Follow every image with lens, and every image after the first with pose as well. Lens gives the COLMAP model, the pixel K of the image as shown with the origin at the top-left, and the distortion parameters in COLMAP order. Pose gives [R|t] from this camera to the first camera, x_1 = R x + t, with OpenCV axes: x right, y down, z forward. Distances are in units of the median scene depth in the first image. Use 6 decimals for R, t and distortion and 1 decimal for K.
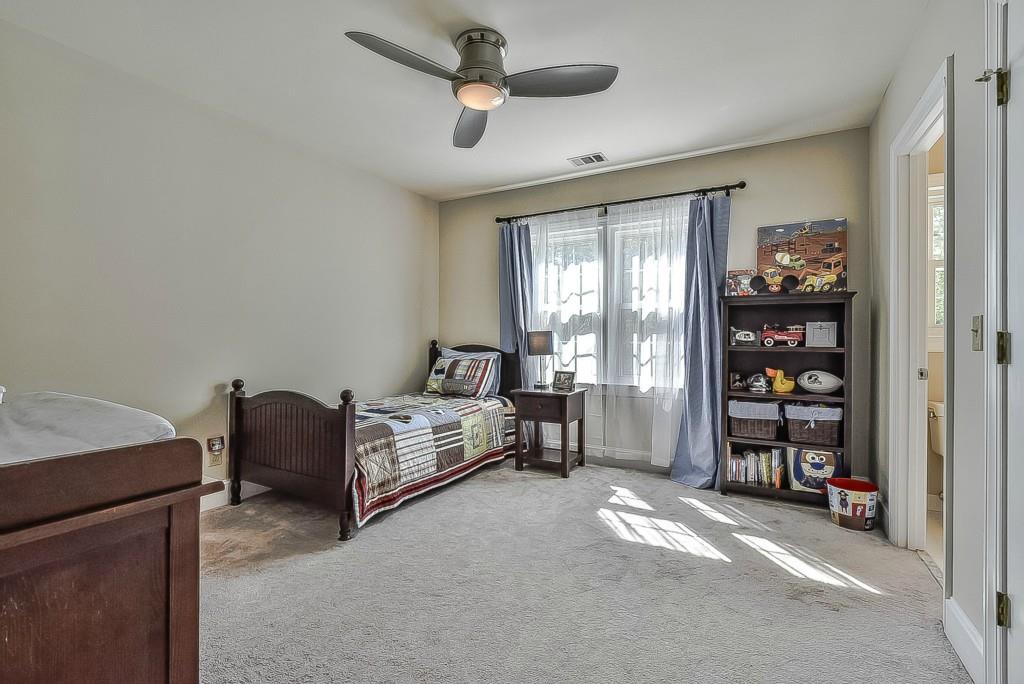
lens RADIAL K [[453.6, 0, 514.9], [0, 453.6, 338.1], [0, 0, 1]] dist [-0.000209, -0.001533]
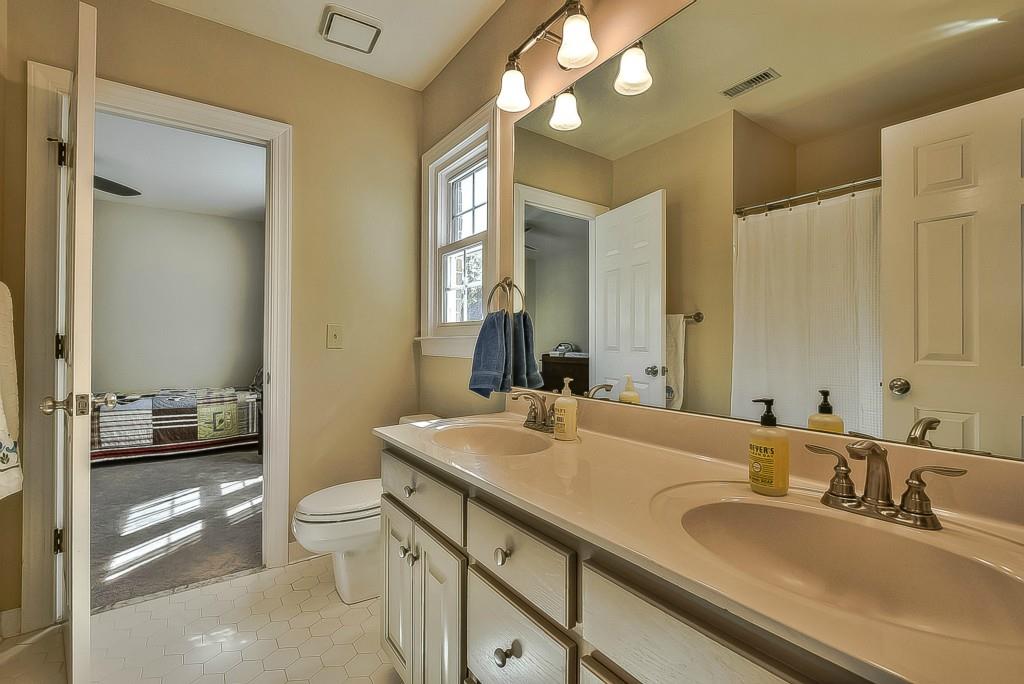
lens RADIAL K [[453.6, 0, 511.5], [0, 453.6, 340.4], [0, 0, 1]] dist [-0.000209, -0.001533]
pose [[0.897543, -0.001533, -0.440925, 1.334466], [0.000490, 0.999997, -0.002478, 0.001345], [0.440927, 0.002008, 0.897541, 0.289481]]
